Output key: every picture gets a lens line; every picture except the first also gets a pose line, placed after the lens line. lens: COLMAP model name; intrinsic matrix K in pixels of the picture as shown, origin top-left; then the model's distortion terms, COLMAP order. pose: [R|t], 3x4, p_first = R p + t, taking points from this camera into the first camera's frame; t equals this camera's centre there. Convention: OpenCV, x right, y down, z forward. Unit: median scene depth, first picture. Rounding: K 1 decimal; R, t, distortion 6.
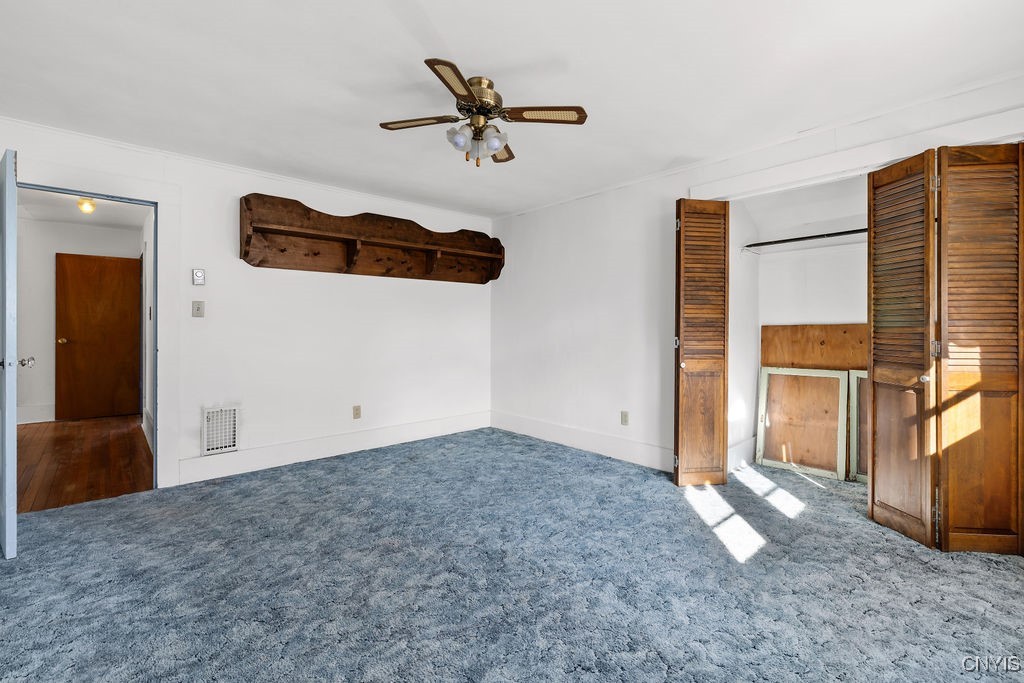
lens RADIAL K [[446.9, 0, 510.4], [0, 446.9, 330.6], [0, 0, 1]] dist [-0.006910, 0.002953]
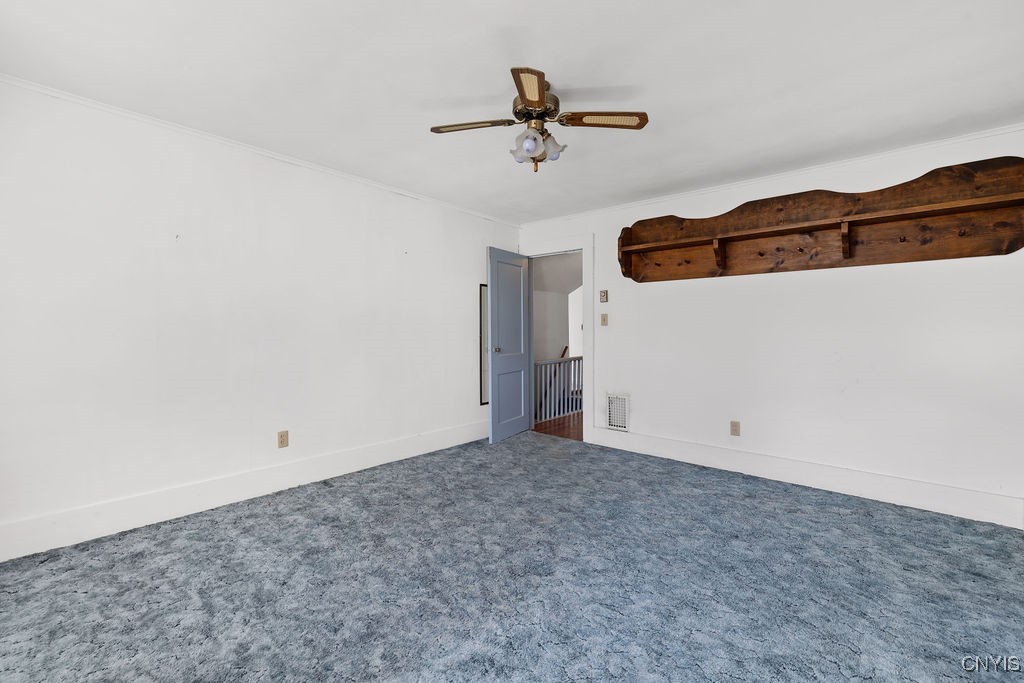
lens RADIAL K [[446.9, 0, 511.9], [0, 446.9, 344.6], [0, 0, 1]] dist [-0.006910, 0.002953]
pose [[0.110765, 0.029256, -0.993416, 0.606996], [-0.014134, 0.999512, 0.027859, -0.006176], [0.993746, 0.010955, 0.111125, 0.554036]]
